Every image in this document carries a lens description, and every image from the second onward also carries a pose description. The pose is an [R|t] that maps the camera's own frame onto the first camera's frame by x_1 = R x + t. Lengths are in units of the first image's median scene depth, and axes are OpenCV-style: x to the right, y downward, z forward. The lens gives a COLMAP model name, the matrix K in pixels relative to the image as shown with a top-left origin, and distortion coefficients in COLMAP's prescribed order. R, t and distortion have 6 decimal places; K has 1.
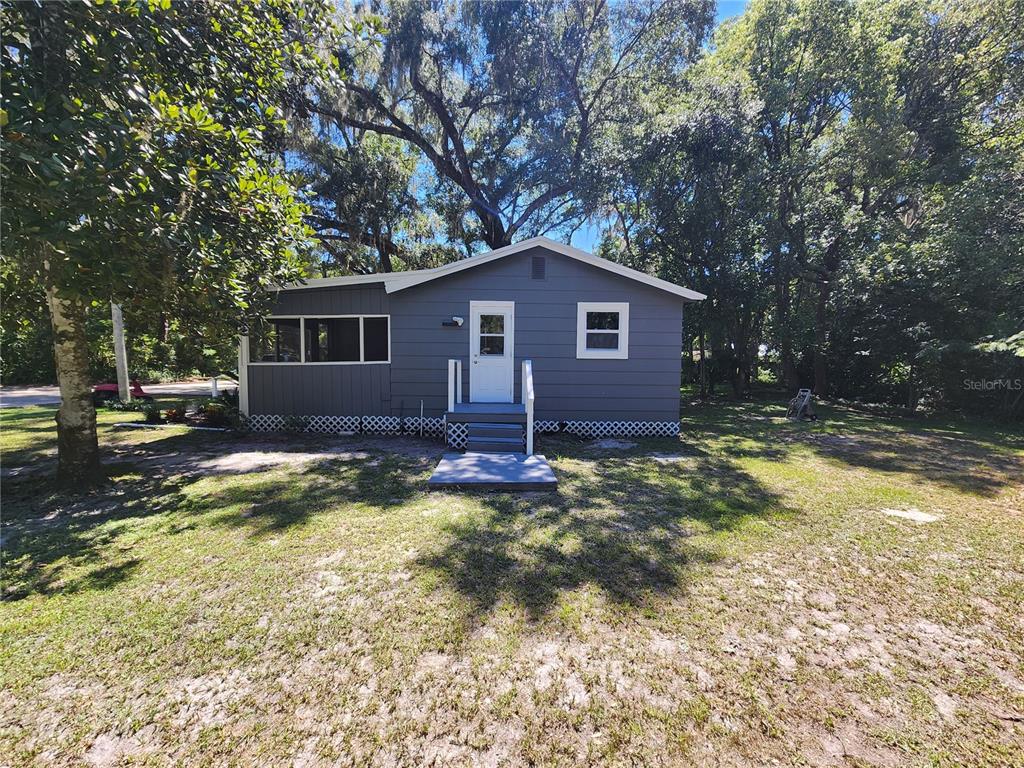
lens RADIAL K [[422.4, 0, 508.8], [0, 422.4, 382.7], [0, 0, 1]] dist [0.000555, -0.000044]
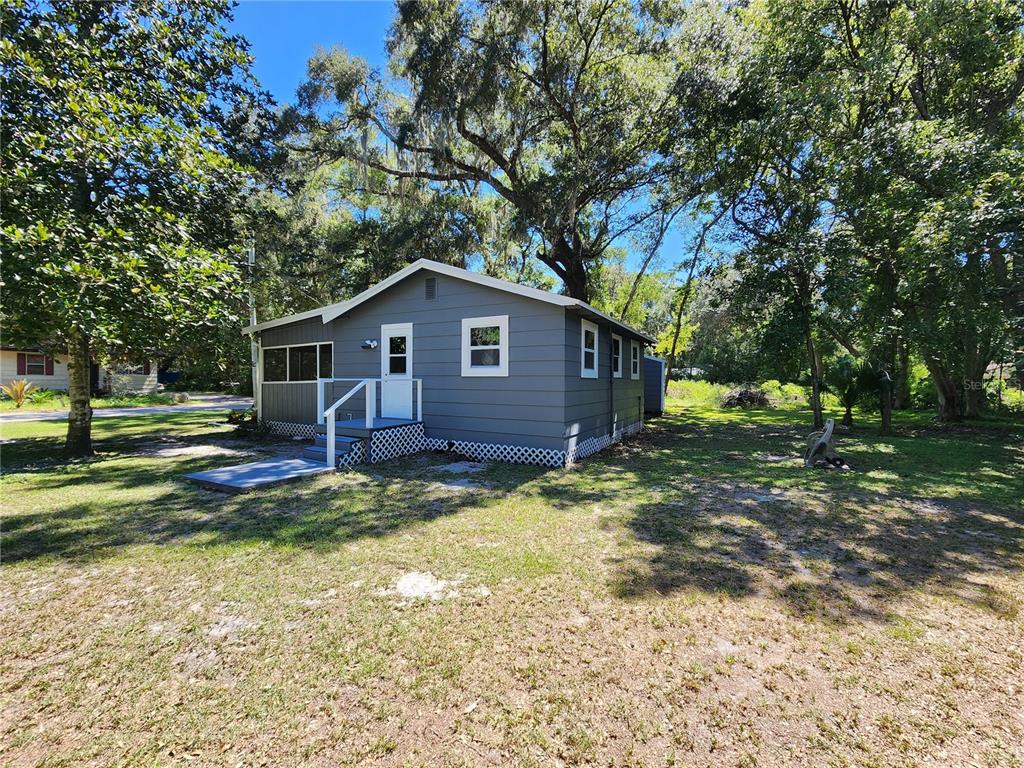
lens RADIAL K [[422.4, 0, 515.7], [0, 422.4, 385.7], [0, 0, 1]] dist [0.000555, -0.000044]
pose [[0.866189, 0.000933, -0.499715, 0.759742], [-0.019194, 0.999322, -0.031404, -0.007969], [0.499348, 0.036794, 0.865620, 0.224034]]
